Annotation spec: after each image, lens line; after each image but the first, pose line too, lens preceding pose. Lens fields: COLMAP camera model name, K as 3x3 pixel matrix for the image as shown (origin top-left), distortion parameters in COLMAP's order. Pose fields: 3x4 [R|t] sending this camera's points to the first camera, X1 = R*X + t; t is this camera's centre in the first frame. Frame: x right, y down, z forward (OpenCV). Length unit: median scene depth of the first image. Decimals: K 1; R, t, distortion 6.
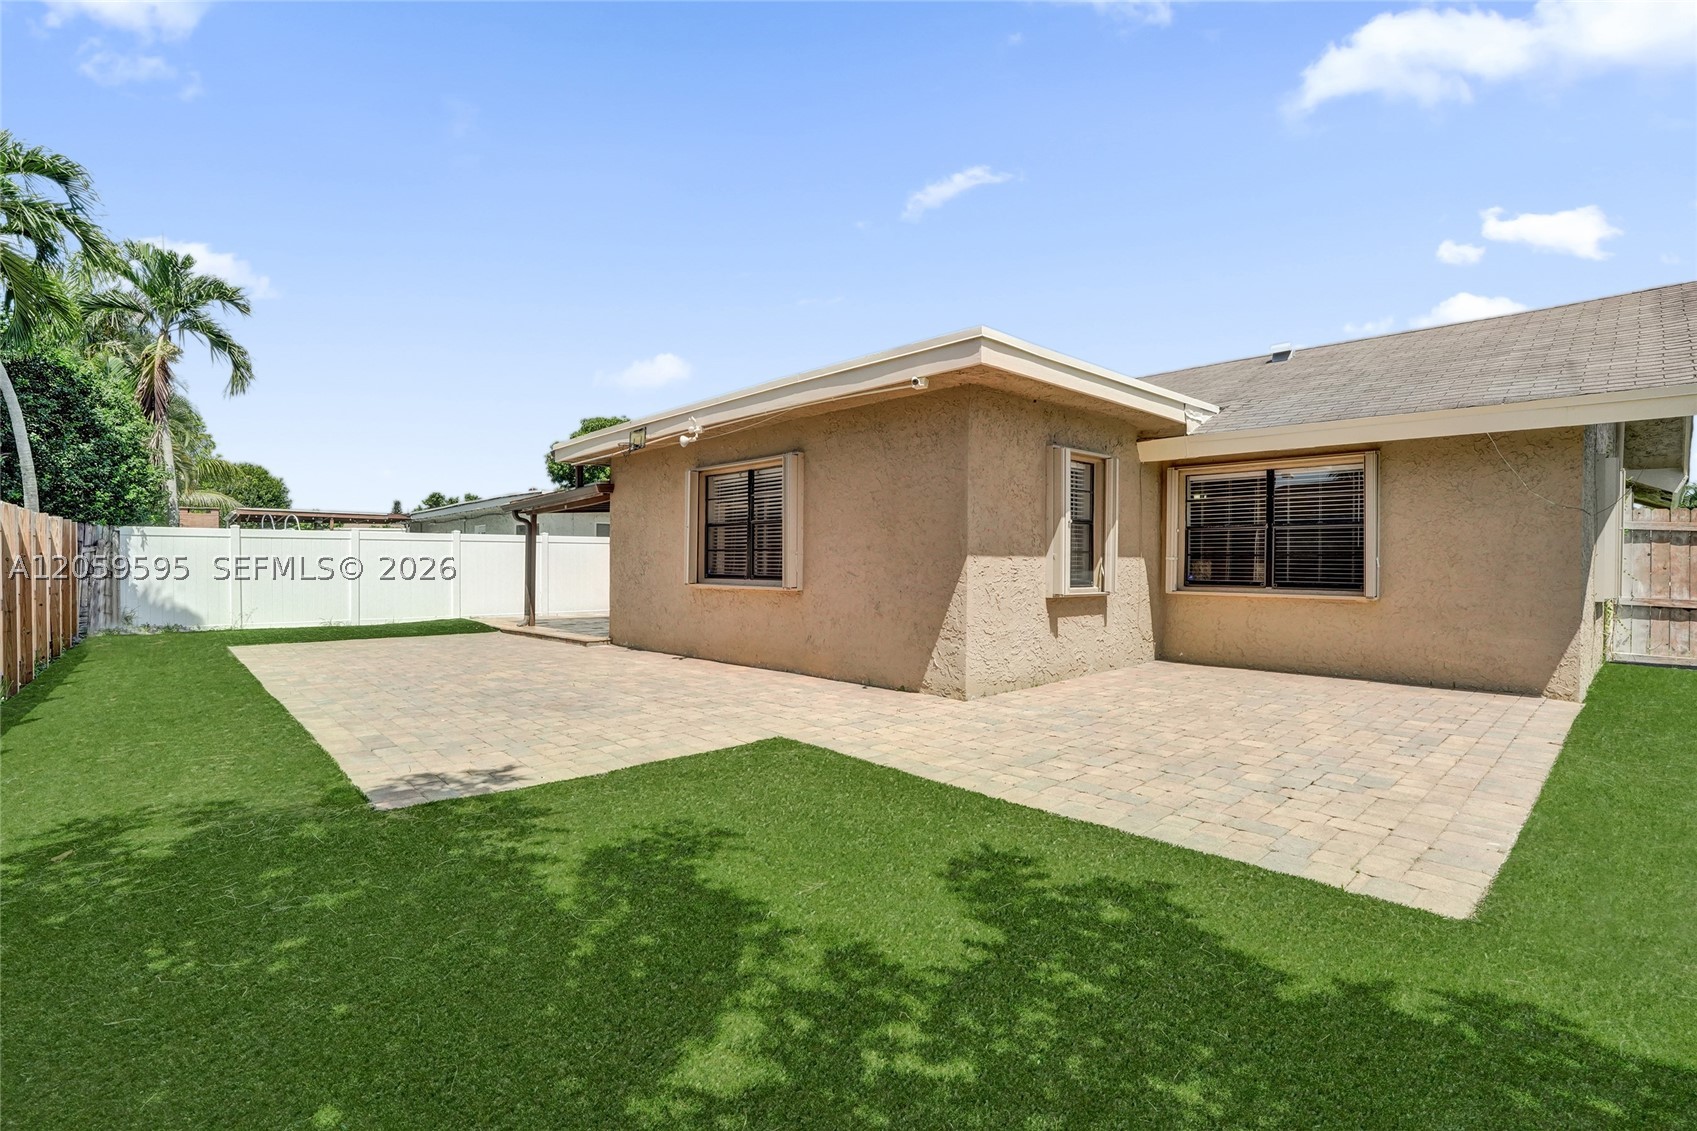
lens RADIAL K [[768.7, 0, 839.5], [0, 768.7, 571.8], [0, 0, 1]] dist [-0.067204, 0.022587]
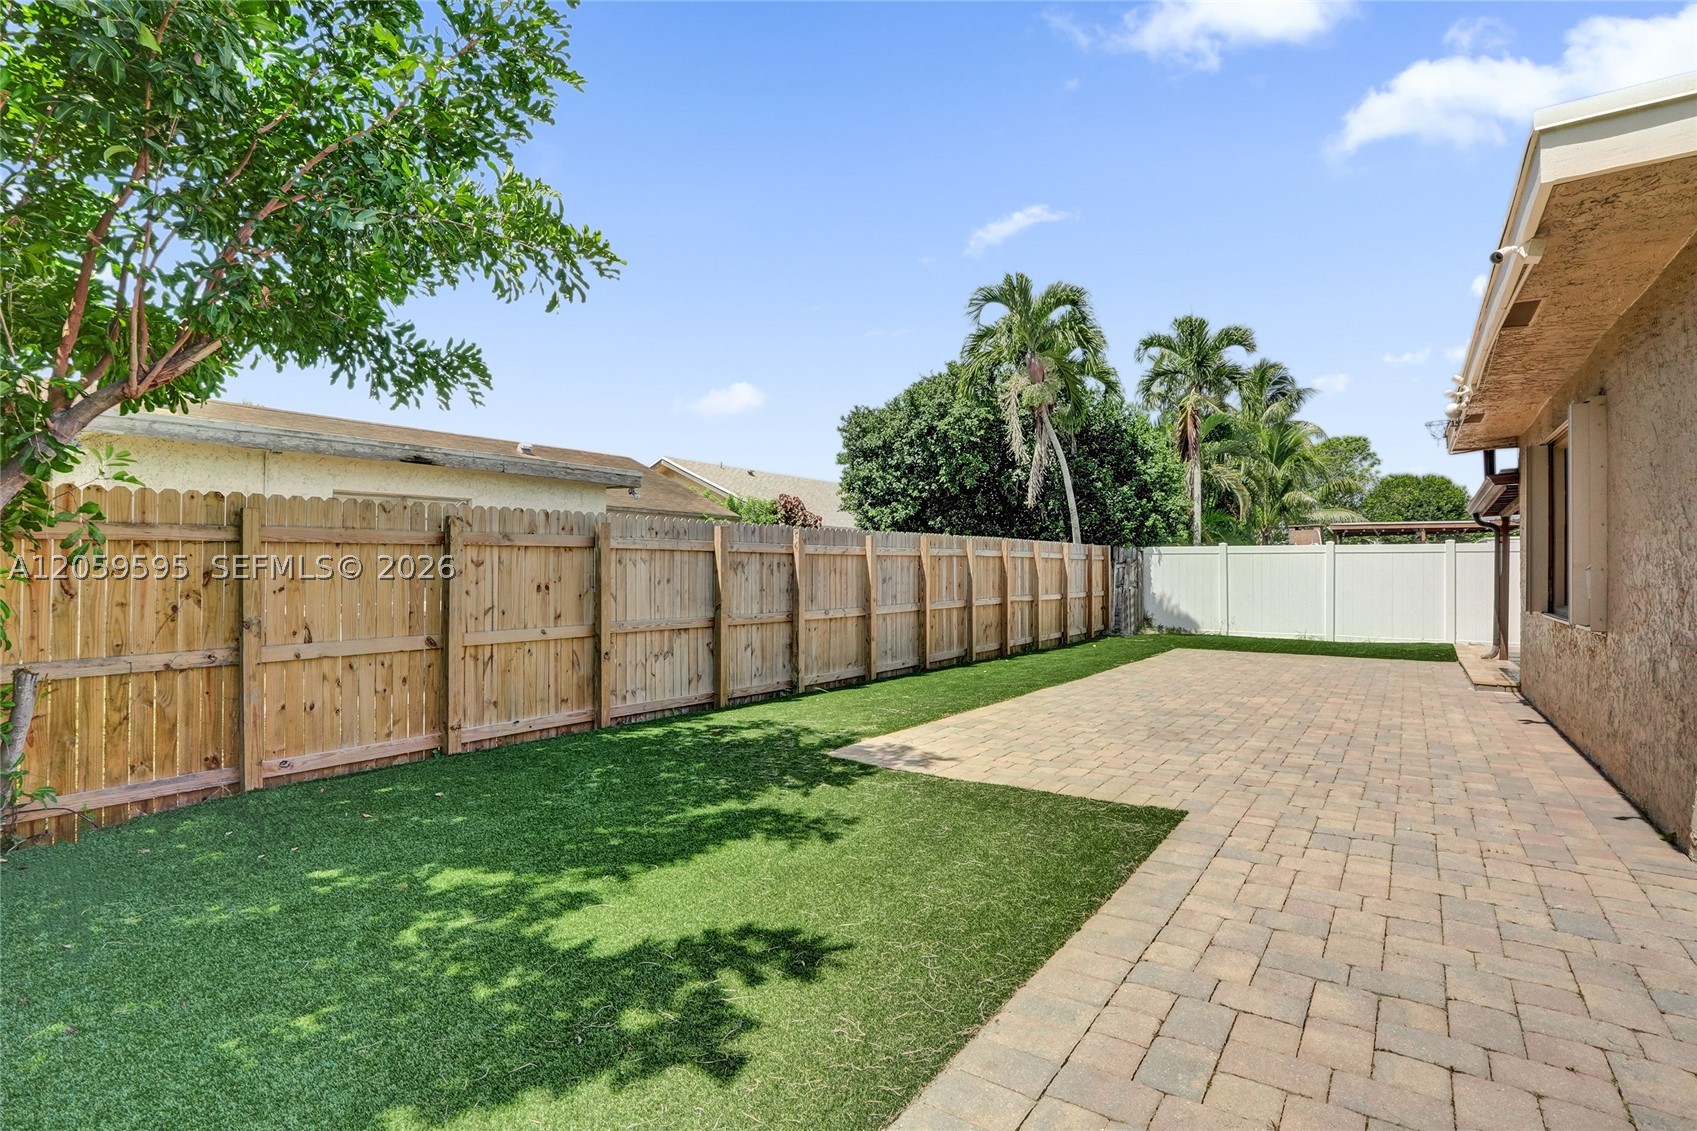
lens RADIAL K [[791.6, 0, 845.9], [0, 791.6, 565.7], [0, 0, 1]] dist [-0.070966, 0.029610]
pose [[0.224388, -0.009151, -0.974457, 1.039742], [-0.015331, 0.999799, -0.012920, -0.022911], [0.974379, 0.017838, 0.224203, 0.865118]]
